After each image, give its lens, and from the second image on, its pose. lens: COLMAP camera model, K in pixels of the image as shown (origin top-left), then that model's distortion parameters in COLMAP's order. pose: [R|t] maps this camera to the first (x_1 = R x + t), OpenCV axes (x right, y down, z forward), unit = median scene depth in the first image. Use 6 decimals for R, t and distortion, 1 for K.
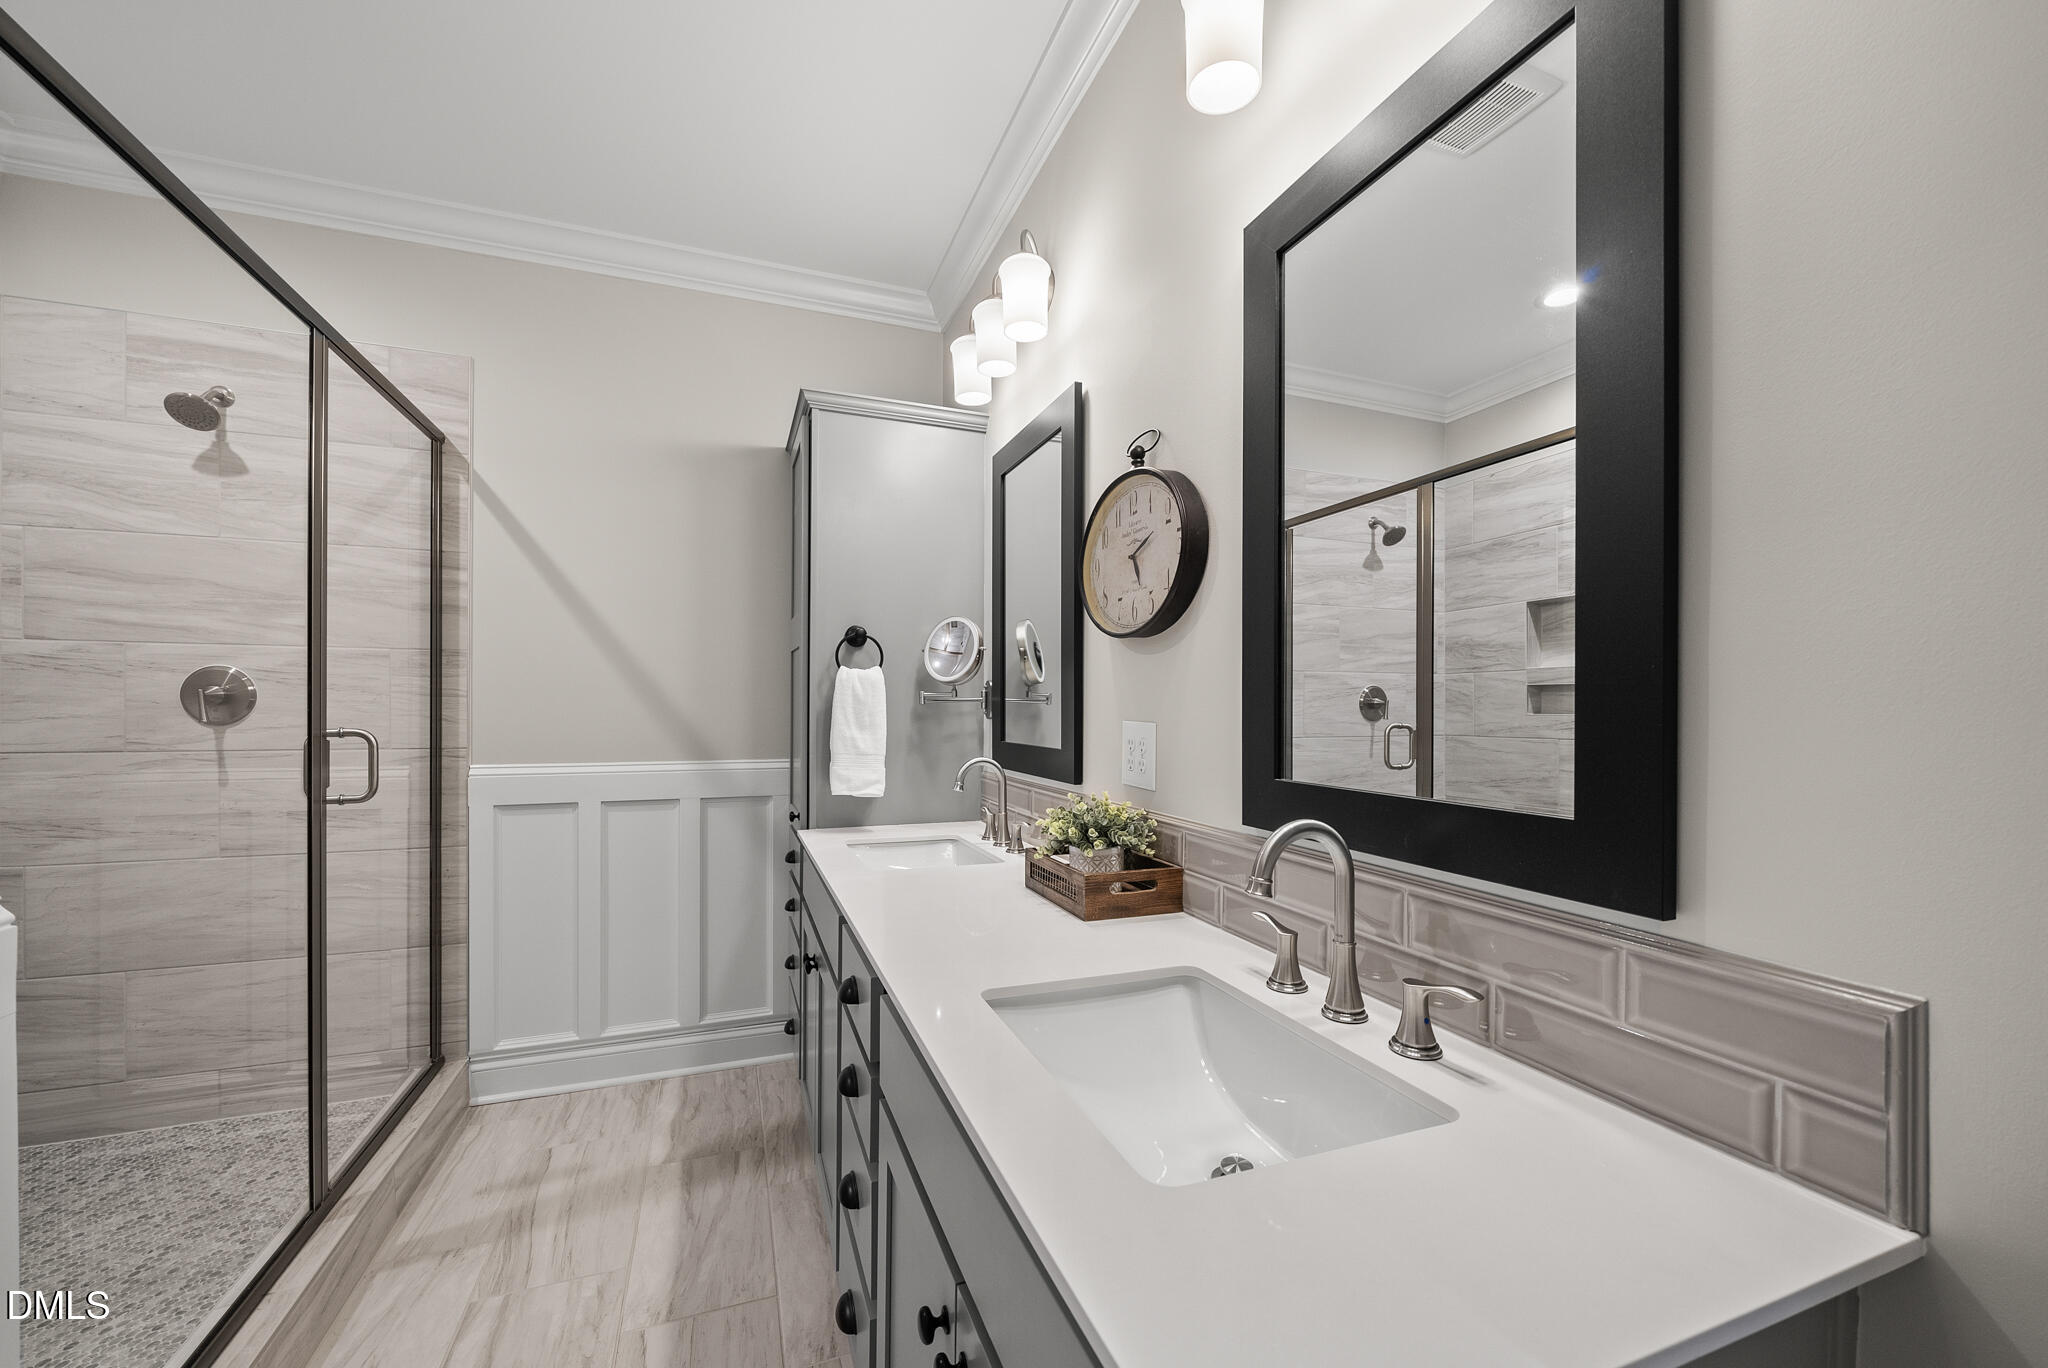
lens RADIAL K [[775.1, 0, 1019.9], [0, 775.1, 705.2], [0, 0, 1]] dist [-0.004090, -0.000039]
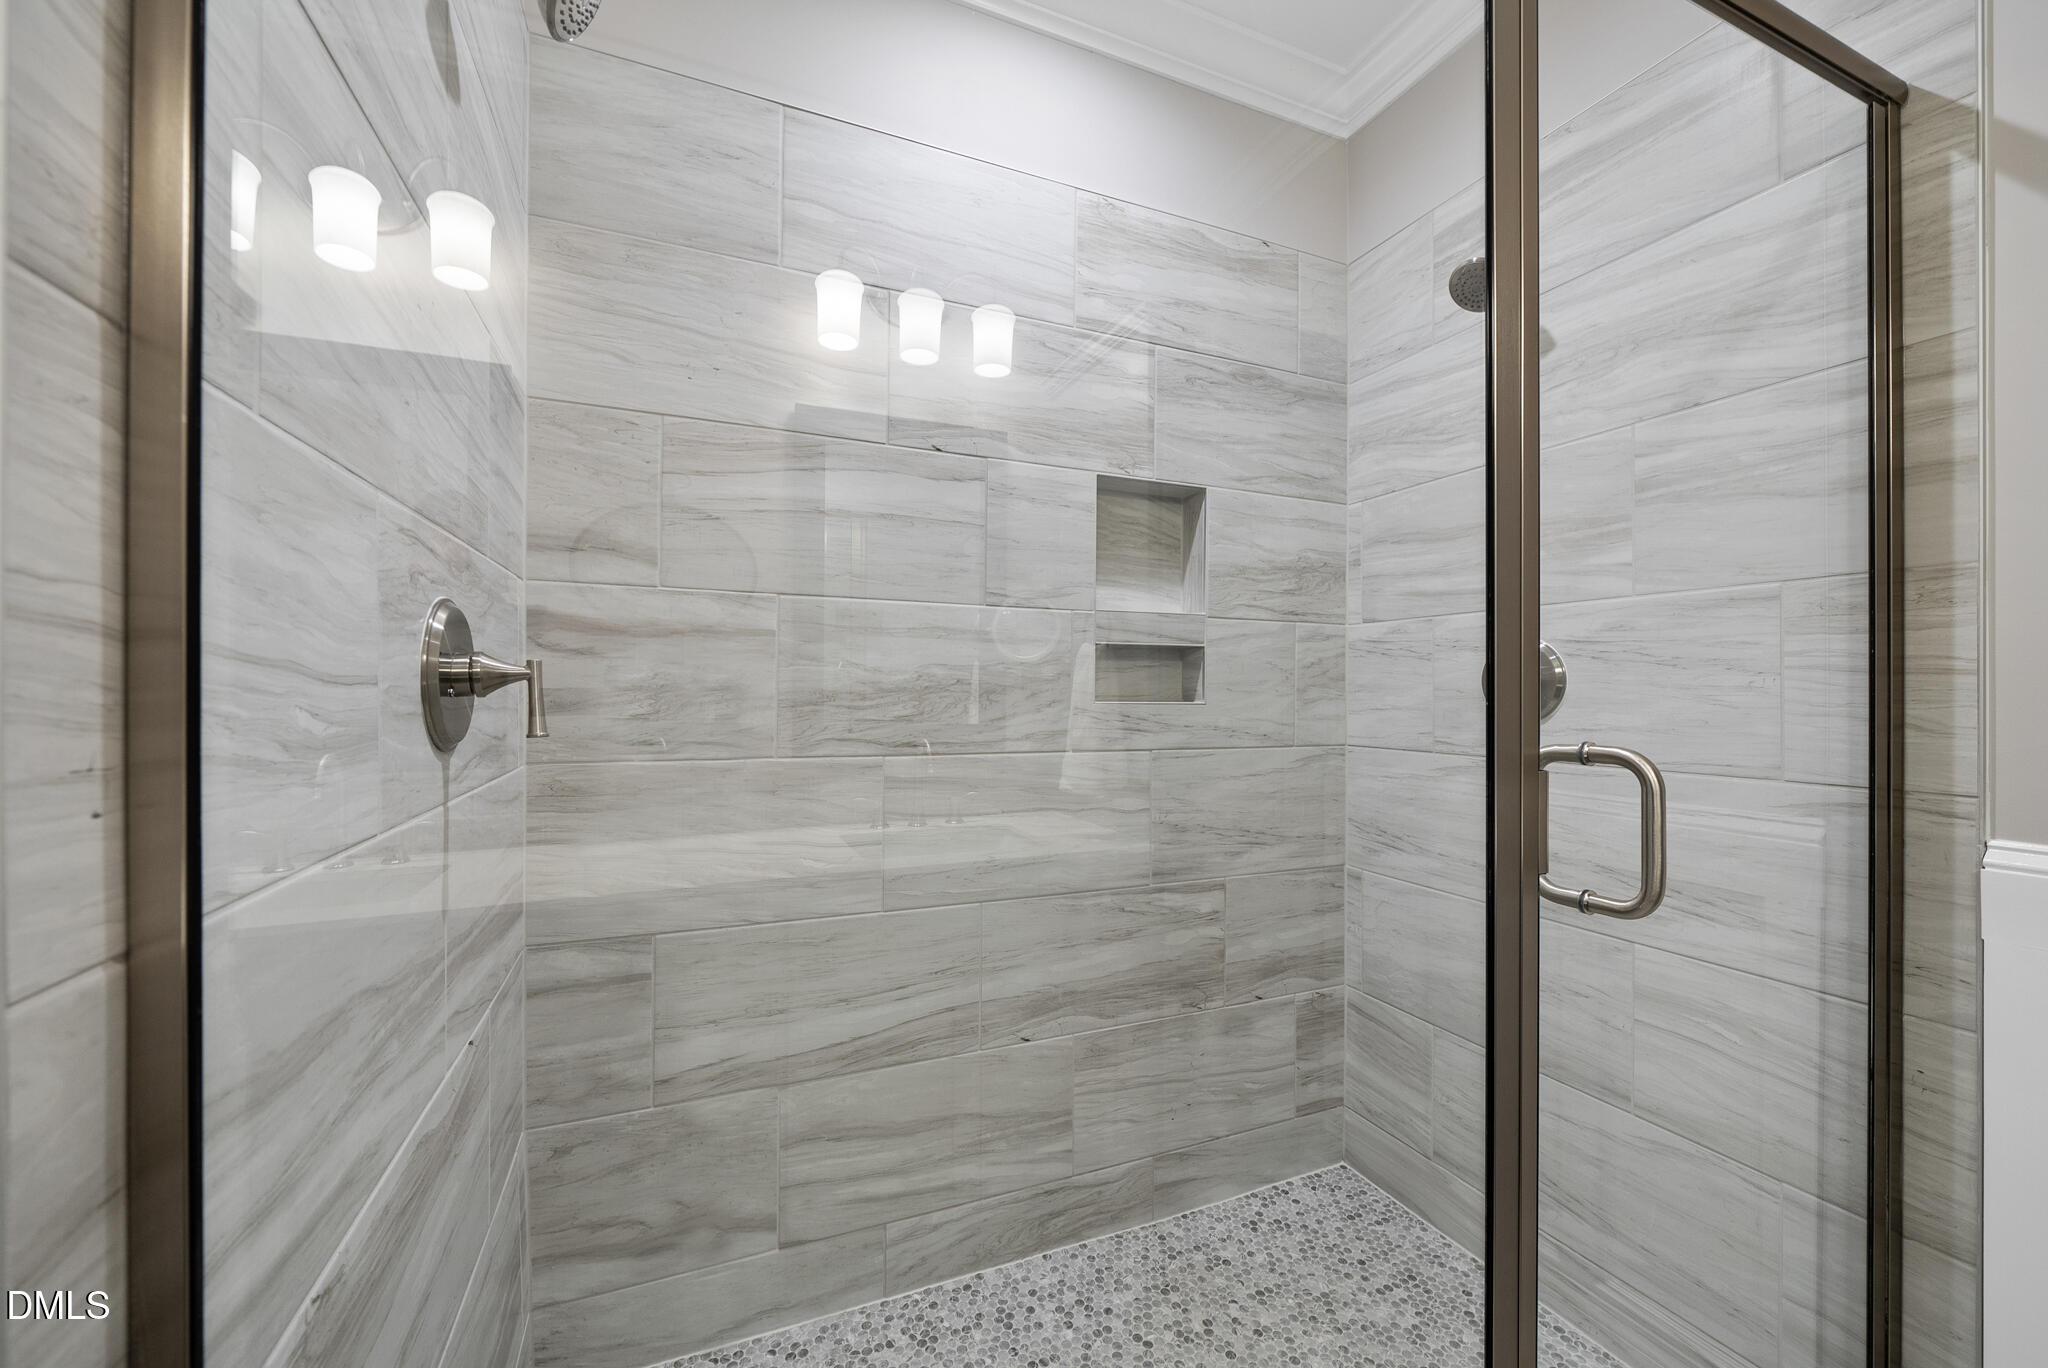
lens RADIAL K [[775.1, 0, 1019.9], [0, 775.1, 695.3], [0, 0, 1]] dist [-0.004090, -0.000039]
pose [[0.022731, -0.000776, -0.999741, -0.320298], [0.002132, 0.999997, -0.000728, 0.000065], [0.999739, -0.002115, 0.022732, 0.487637]]
